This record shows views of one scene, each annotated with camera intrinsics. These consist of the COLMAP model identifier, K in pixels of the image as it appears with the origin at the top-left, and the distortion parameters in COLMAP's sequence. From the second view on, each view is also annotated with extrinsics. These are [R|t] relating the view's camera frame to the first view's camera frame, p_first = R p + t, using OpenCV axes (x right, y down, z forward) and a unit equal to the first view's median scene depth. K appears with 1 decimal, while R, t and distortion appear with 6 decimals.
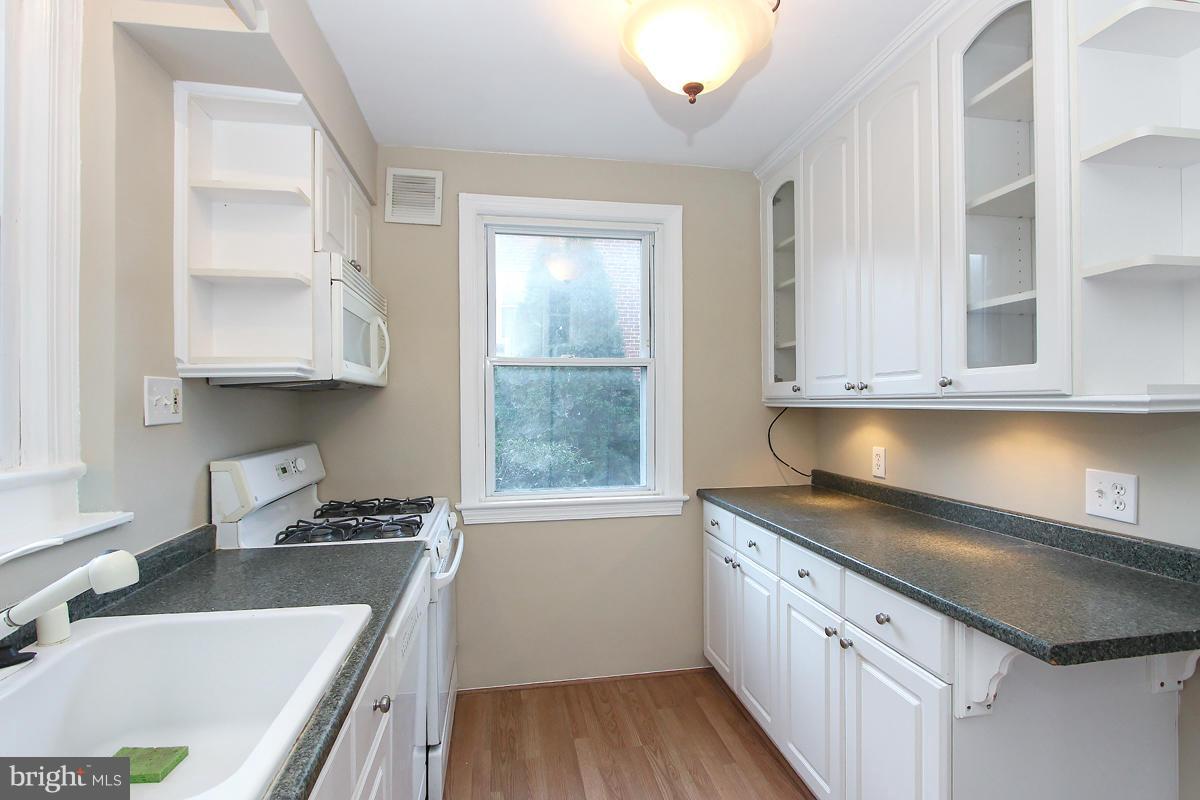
lens RADIAL K [[580.9, 0, 614.1], [0, 580.9, 388.7], [0, 0, 1]] dist [-0.014845, 0.000504]
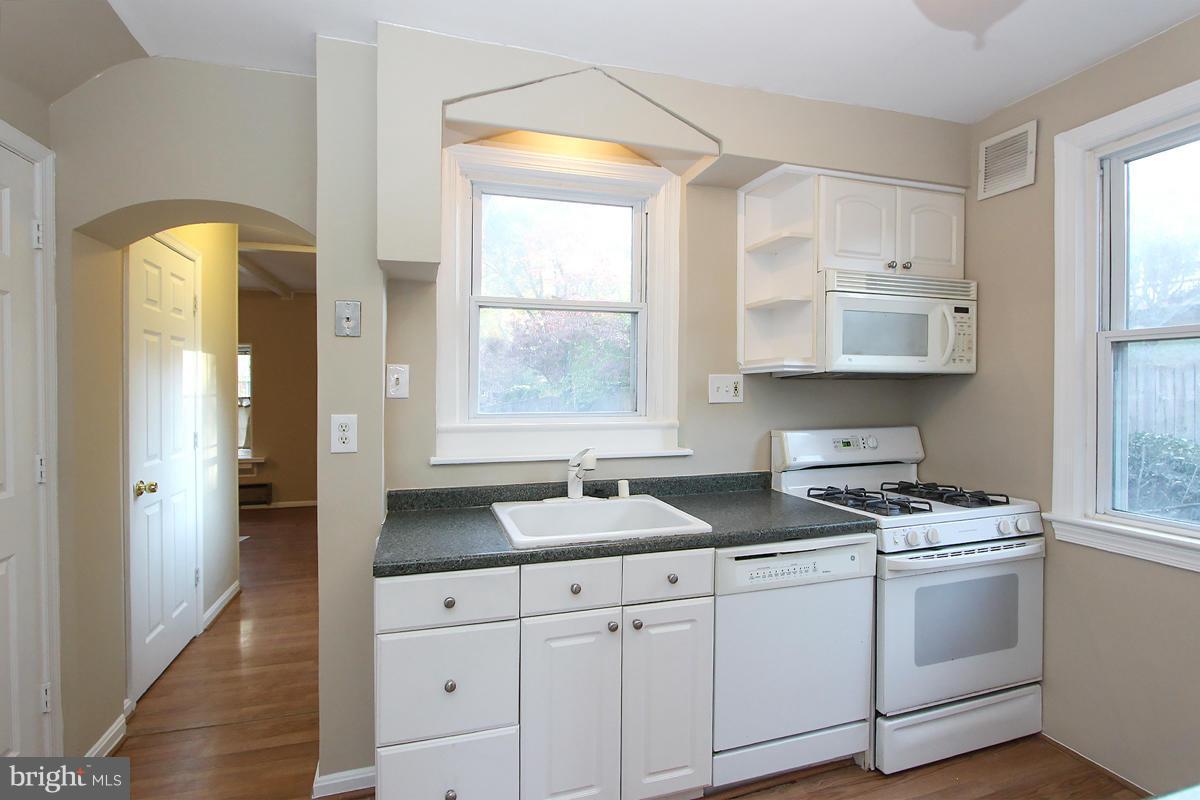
lens RADIAL K [[574.9, 0, 573.7], [0, 574.9, 387.6], [0, 0, 1]] dist [-0.013357, 0.000096]
pose [[0.081896, 0.006391, -0.996620, 0.620443], [0.022078, 0.999722, 0.008225, -0.004232], [0.996396, -0.022677, 0.081732, 0.317657]]
